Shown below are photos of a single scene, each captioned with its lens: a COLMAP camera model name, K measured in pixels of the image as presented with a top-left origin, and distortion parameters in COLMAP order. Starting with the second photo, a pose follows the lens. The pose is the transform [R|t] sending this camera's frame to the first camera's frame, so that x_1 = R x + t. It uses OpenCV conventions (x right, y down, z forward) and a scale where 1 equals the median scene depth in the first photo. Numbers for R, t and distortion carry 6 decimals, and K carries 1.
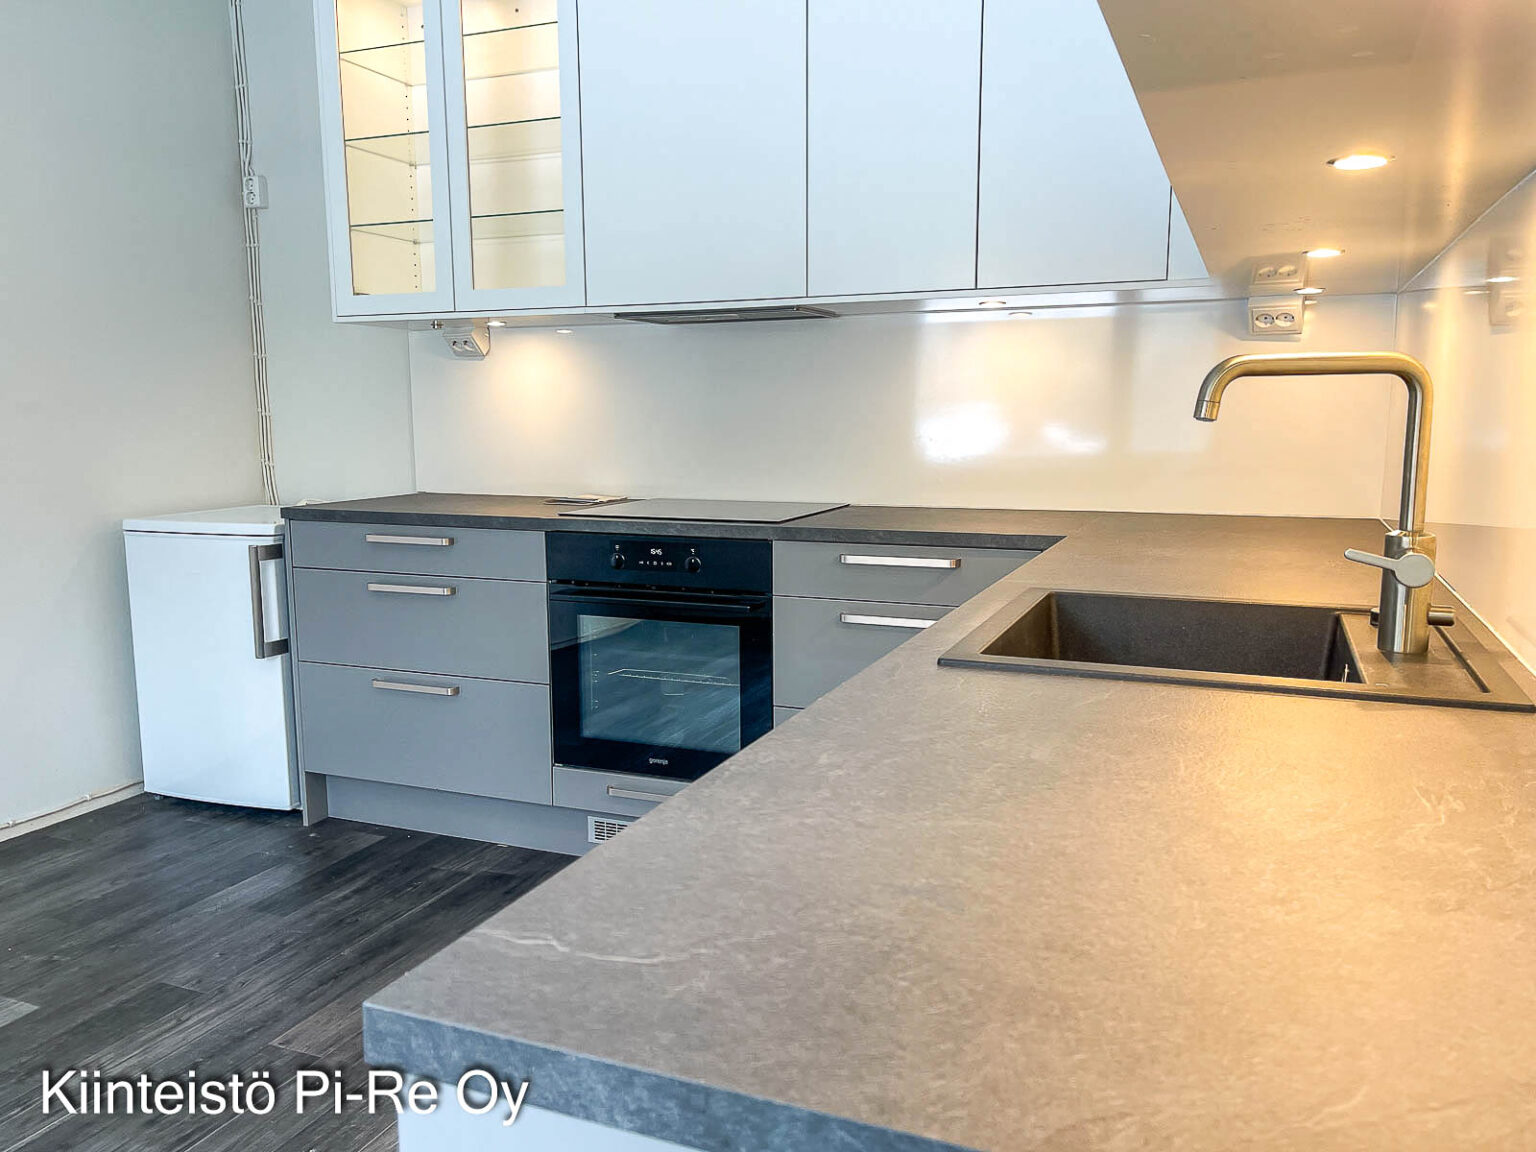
lens RADIAL K [[1195.9, 0, 753.0], [0, 1195.9, 581.3], [0, 0, 1]] dist [0.031293, -0.002121]
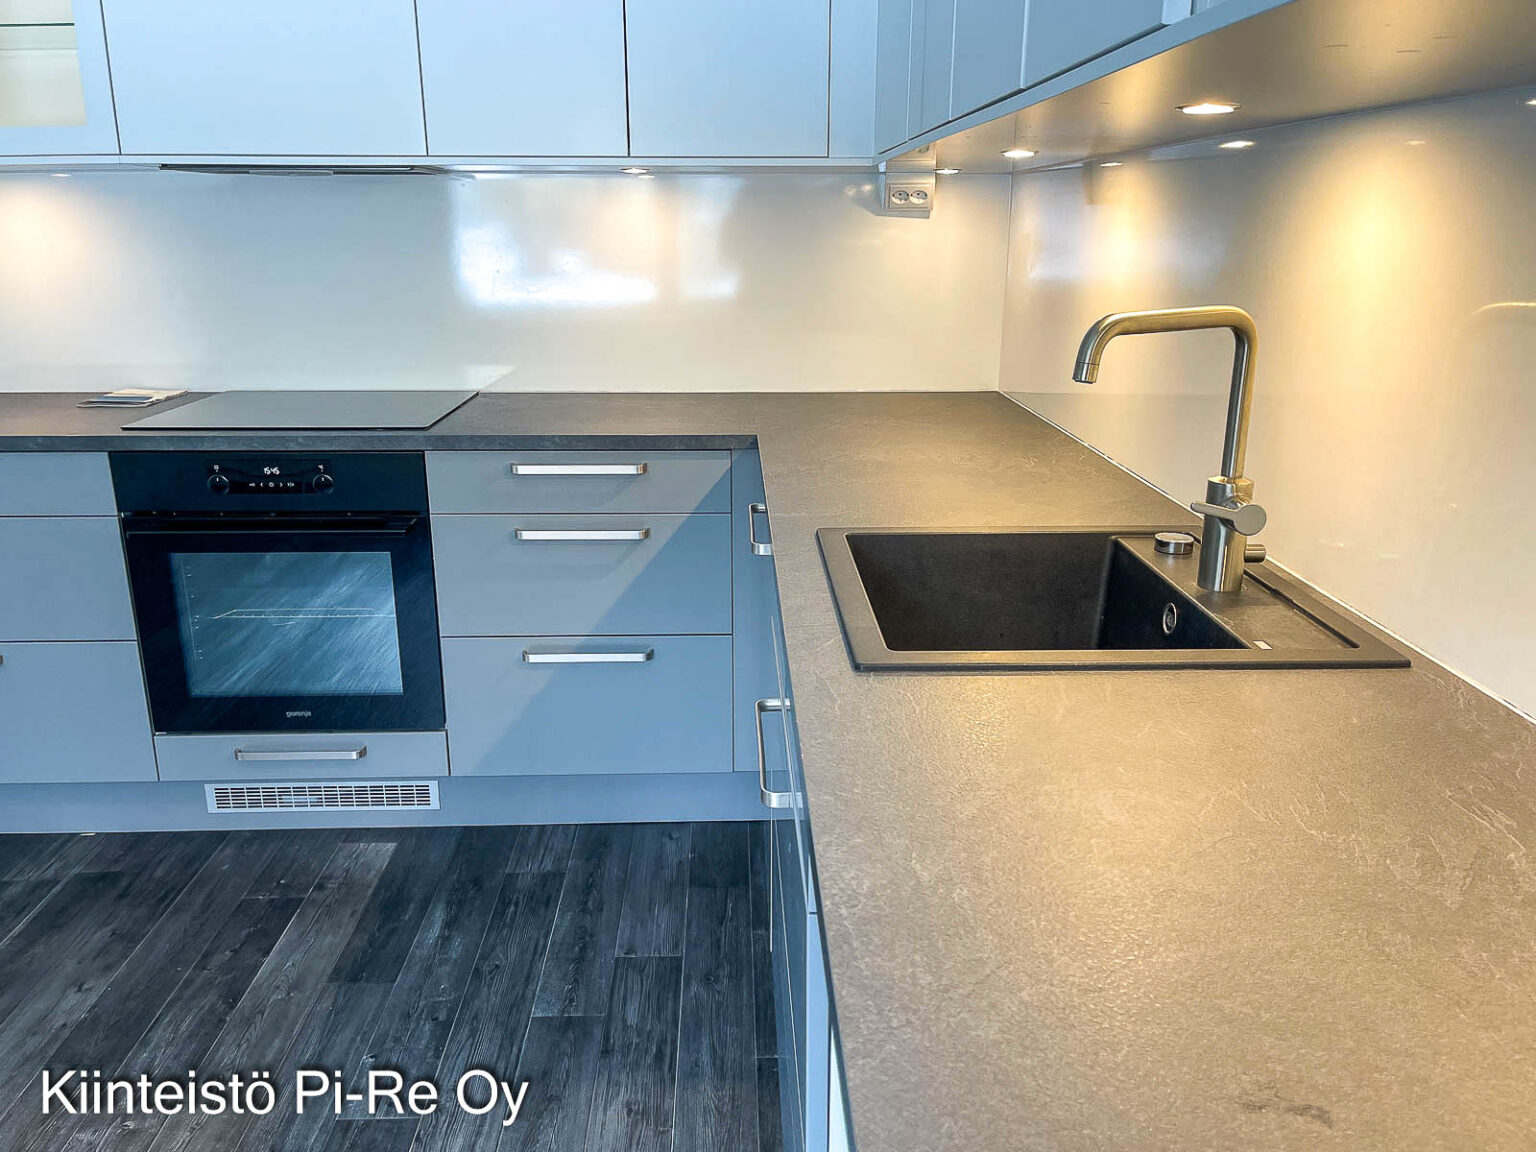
lens RADIAL K [[1211.4, 0, 766.3], [0, 1211.4, 585.1], [0, 0, 1]] dist [0.042702, -0.054032]
pose [[0.910631, -0.111890, 0.397785, -0.112710], [0.052759, 0.986246, 0.156637, -0.060336], [-0.409840, -0.121651, 0.904009, 0.087070]]
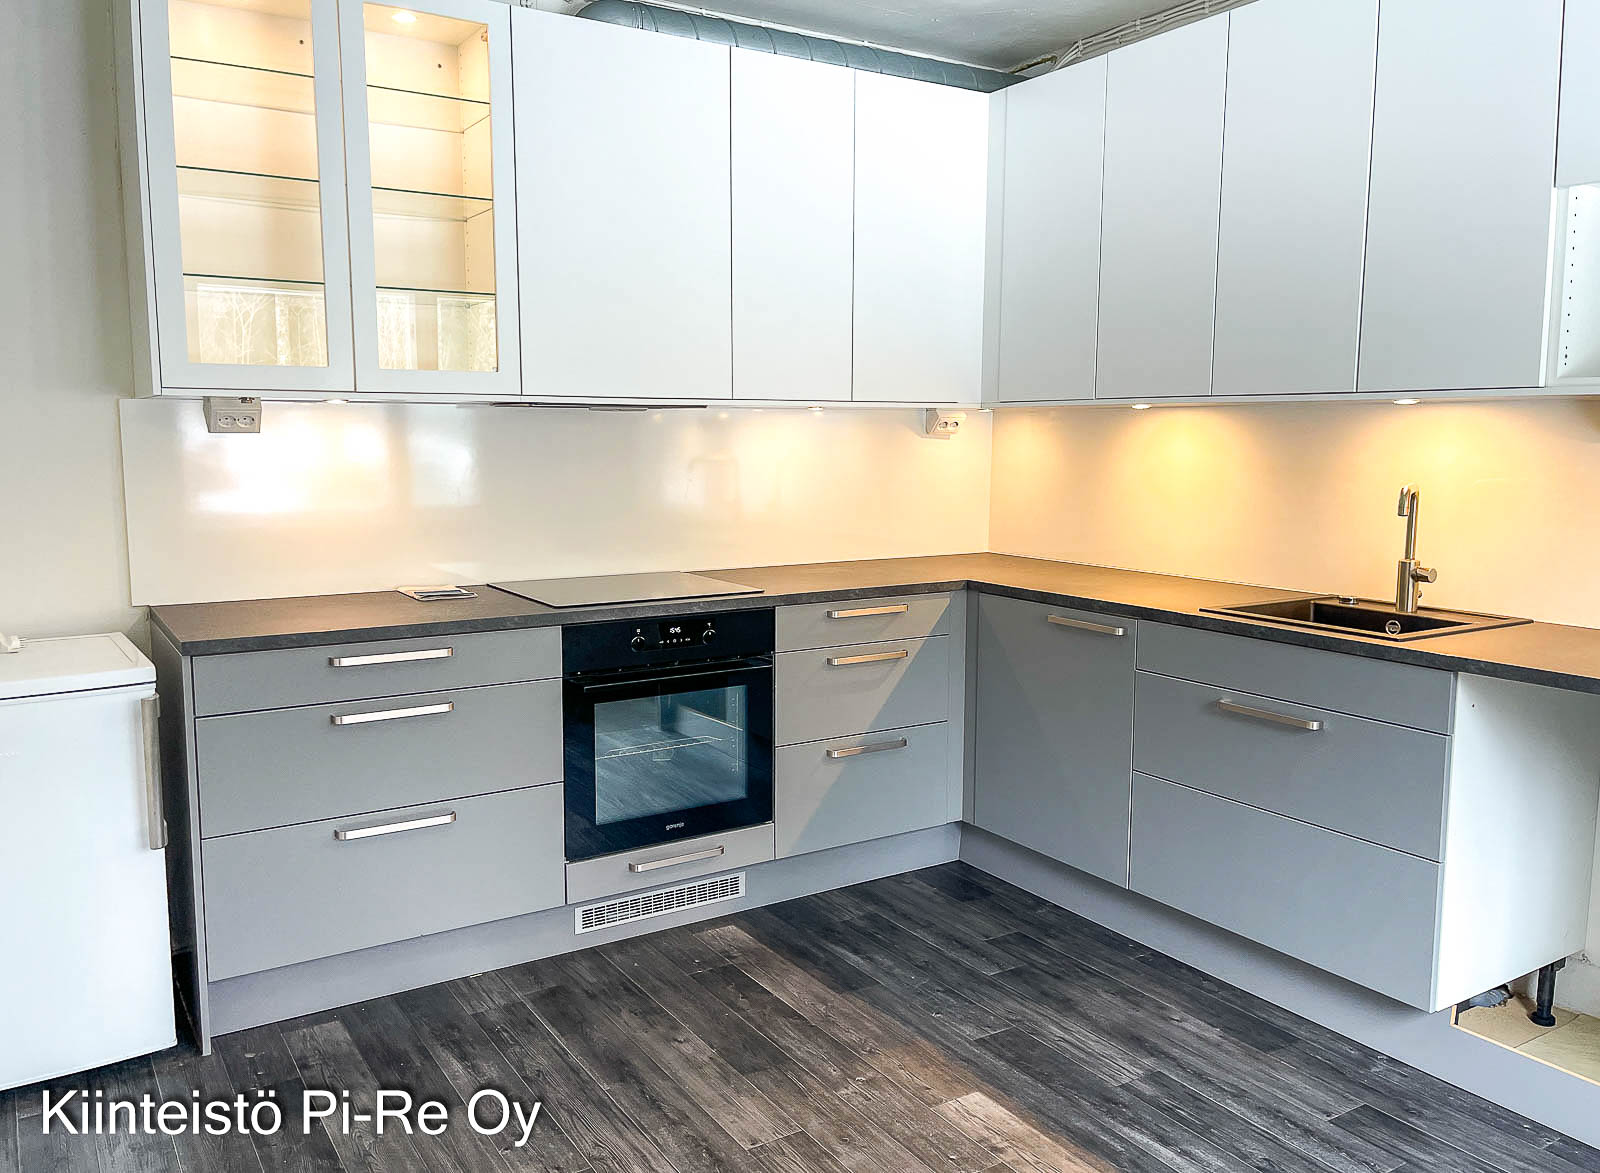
lens RADIAL K [[1257.5, 0, 800.0], [0, 1257.5, 586.5], [0, 0, 1]] dist [0.044298, -0.013366]
pose [[0.572199, -0.093515, 0.814766, -0.931490], [0.114767, 0.992832, 0.033353, -0.088256], [-0.812045, 0.074424, 0.578830, 0.246768]]
